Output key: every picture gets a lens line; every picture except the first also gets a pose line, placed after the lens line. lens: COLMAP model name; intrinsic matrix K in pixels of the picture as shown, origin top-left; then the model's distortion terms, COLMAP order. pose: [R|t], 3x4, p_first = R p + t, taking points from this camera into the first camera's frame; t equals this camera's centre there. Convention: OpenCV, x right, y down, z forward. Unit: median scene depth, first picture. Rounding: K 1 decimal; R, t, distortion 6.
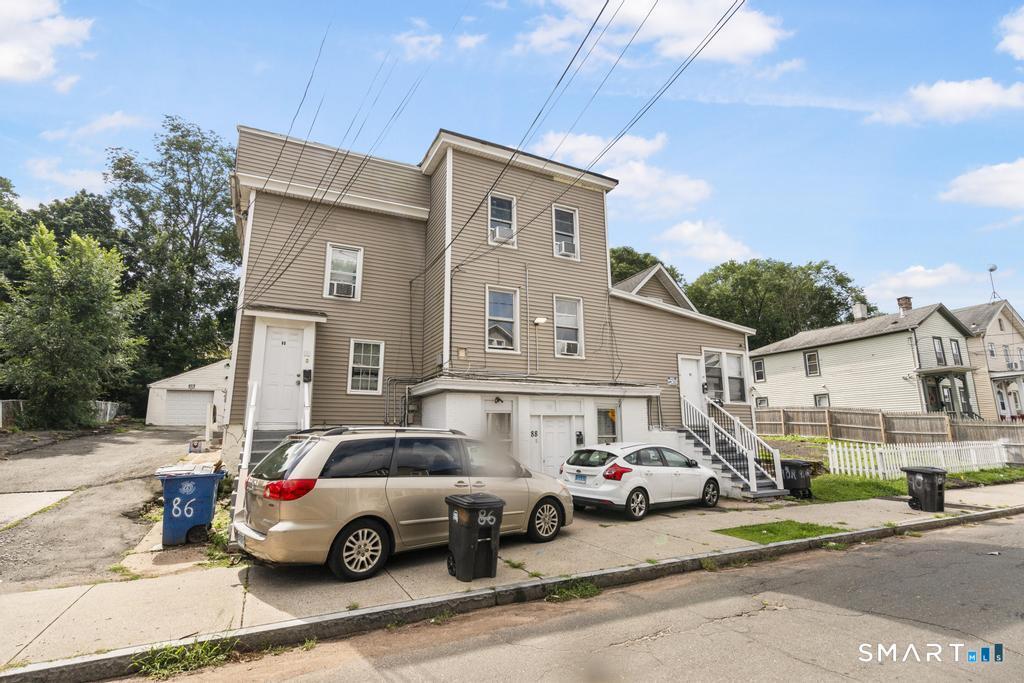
lens RADIAL K [[484.2, 0, 516.0], [0, 484.2, 344.3], [0, 0, 1]] dist [0.000361, 0.000919]
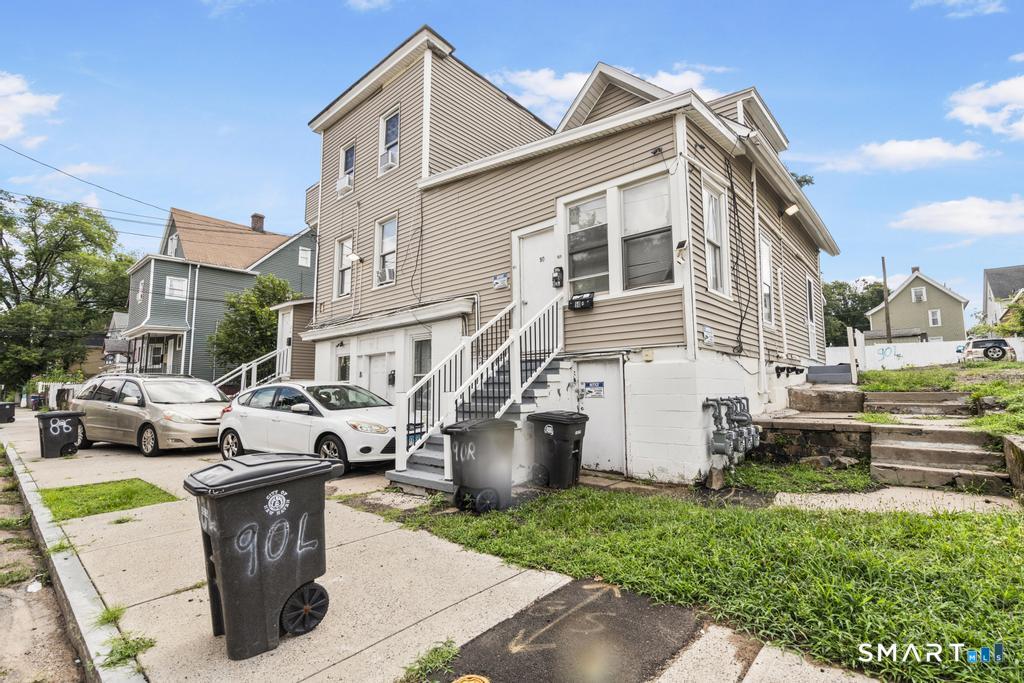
lens RADIAL K [[461.4, 0, 516.0], [0, 461.4, 342.7], [0, 0, 1]] dist [-0.000487, 0.000371]
pose [[0.371793, -0.092237, -0.923722, 0.944262], [0.179563, 0.983405, -0.025923, 0.187646], [0.910784, -0.156228, 0.382185, 0.873462]]
